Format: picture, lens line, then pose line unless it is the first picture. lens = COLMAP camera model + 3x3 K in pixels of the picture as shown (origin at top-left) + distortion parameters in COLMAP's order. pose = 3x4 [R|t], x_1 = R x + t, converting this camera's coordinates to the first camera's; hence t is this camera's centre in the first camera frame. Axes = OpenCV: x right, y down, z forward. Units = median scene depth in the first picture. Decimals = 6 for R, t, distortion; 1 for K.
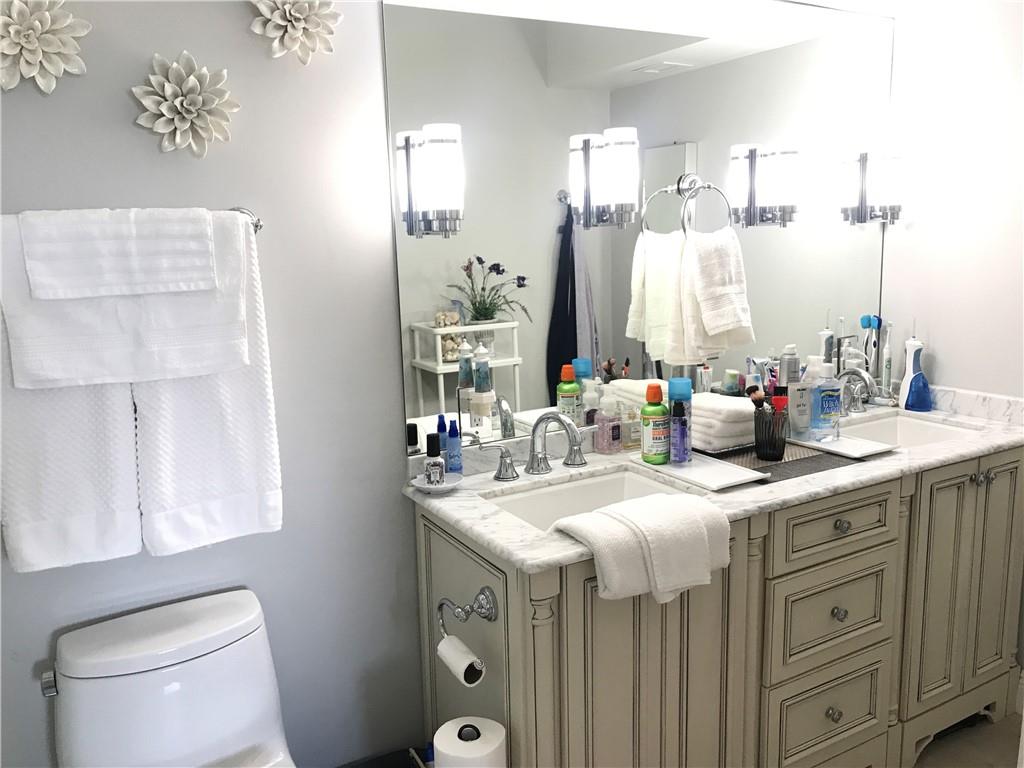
lens RADIAL K [[839.1, 0, 512.0], [0, 839.1, 384.0], [0, 0, 1]] dist [0.076629, -0.141668]
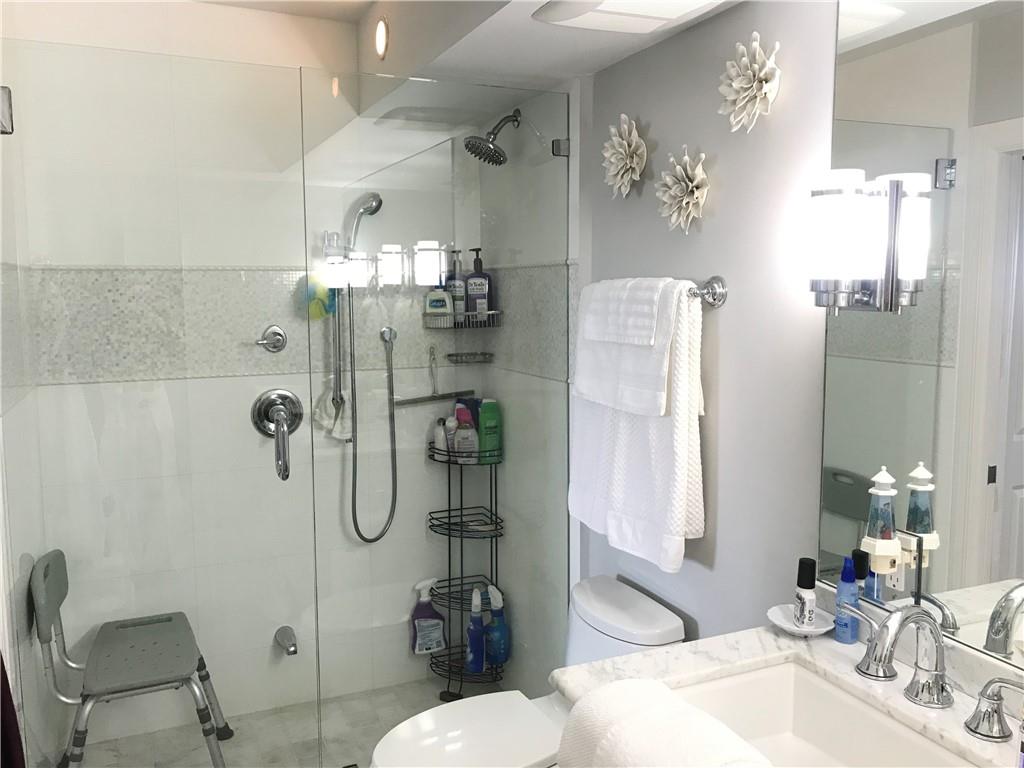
lens RADIAL K [[839.1, 0, 512.0], [0, 839.1, 384.0], [0, 0, 1]] dist [0.076629, -0.141668]
pose [[-0.116253, 0.143960, -0.982731, 0.837286], [-0.169930, 0.971968, 0.162485, -0.219166], [0.978575, 0.185885, -0.088531, 0.925330]]
